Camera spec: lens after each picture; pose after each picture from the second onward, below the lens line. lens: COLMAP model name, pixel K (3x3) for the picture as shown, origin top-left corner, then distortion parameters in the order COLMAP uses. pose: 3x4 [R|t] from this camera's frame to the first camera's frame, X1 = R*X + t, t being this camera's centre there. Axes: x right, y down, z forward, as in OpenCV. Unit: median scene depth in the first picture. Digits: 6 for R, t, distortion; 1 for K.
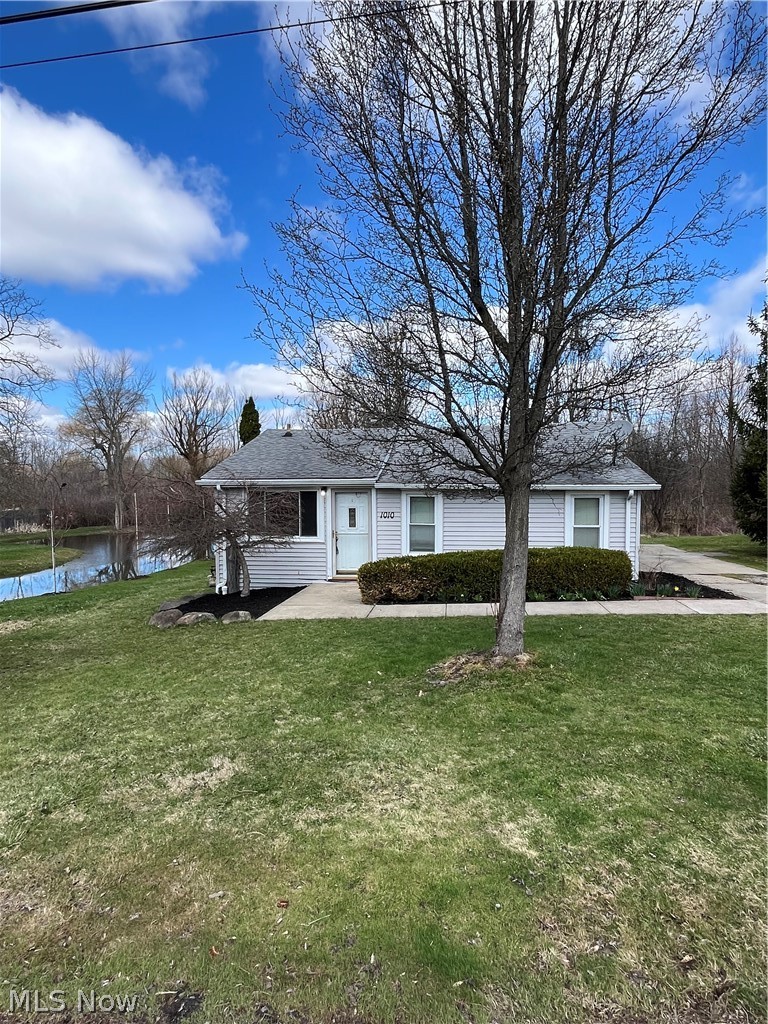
lens RADIAL K [[595.4, 0, 380.2], [0, 595.4, 554.4], [0, 0, 1]] dist [-0.001960, 0.003089]
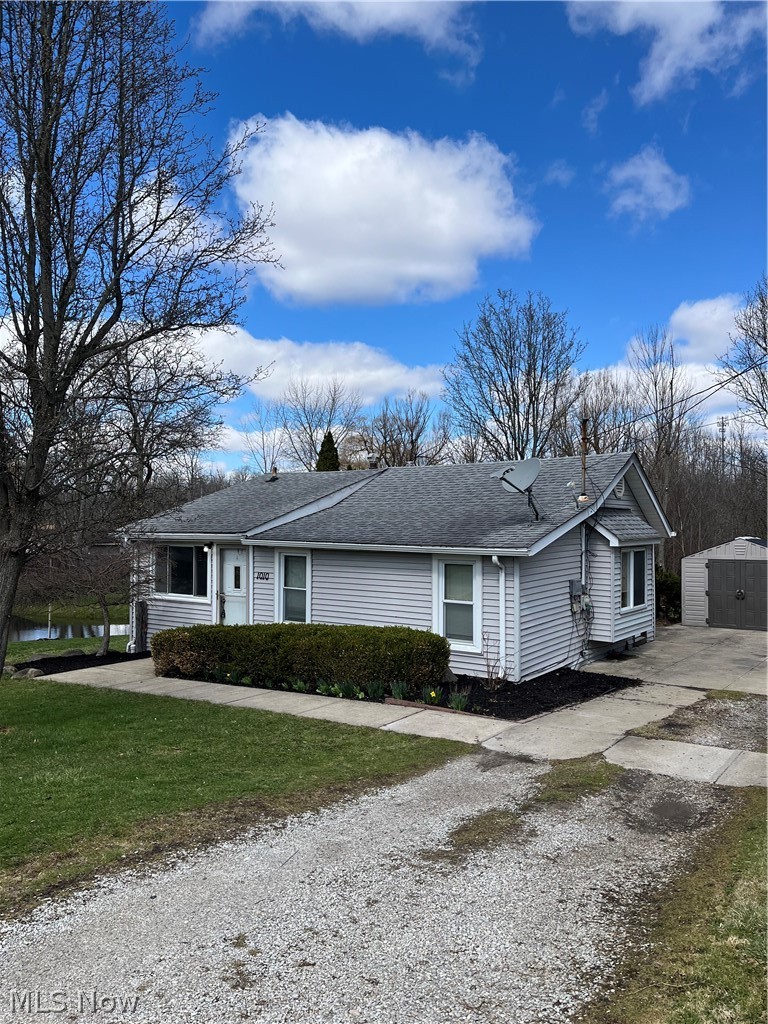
lens RADIAL K [[779.6, 0, 376.3], [0, 779.6, 510.3], [0, 0, 1]] dist [0.027999, -0.009199]
pose [[0.884366, 0.000865, -0.466794, 0.683296], [-0.061209, 0.991579, -0.114127, -0.041244], [0.462764, 0.129503, 0.876971, 0.060876]]
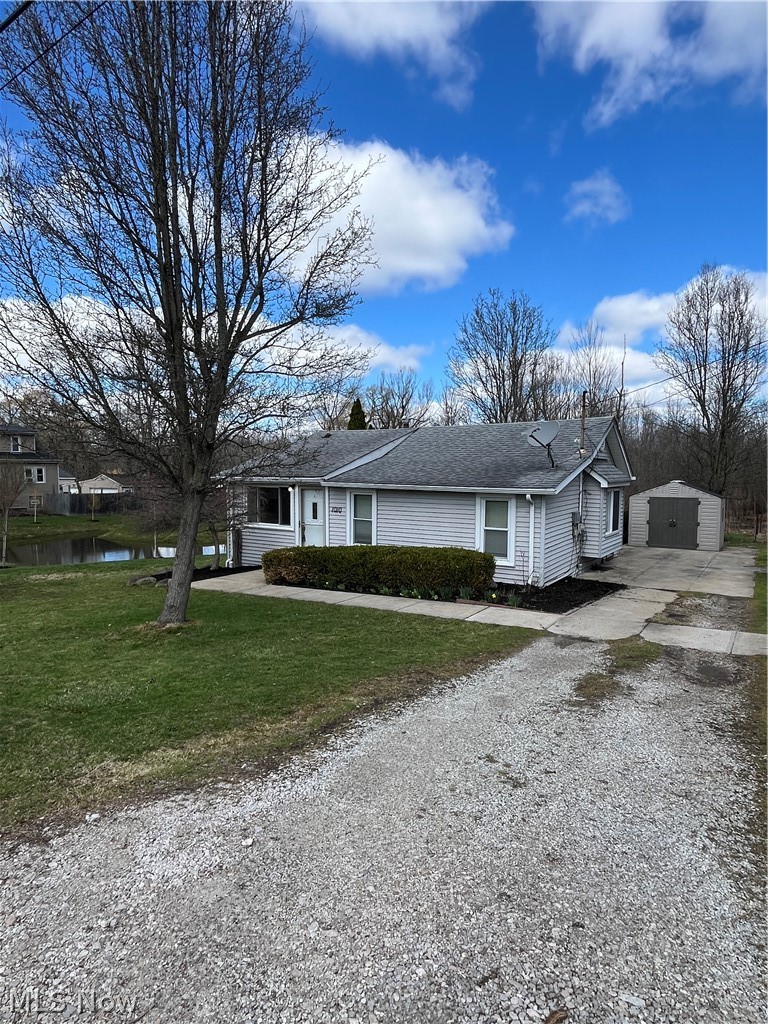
lens RADIAL K [[595.4, 0, 383.9], [0, 595.4, 542.5], [0, 0, 1]] dist [-0.001960, 0.003089]
pose [[0.904022, 0.061831, -0.422992, 0.575507], [-0.059241, 0.998058, 0.019280, -0.030788], [0.423362, 0.007629, 0.905928, -0.000656]]
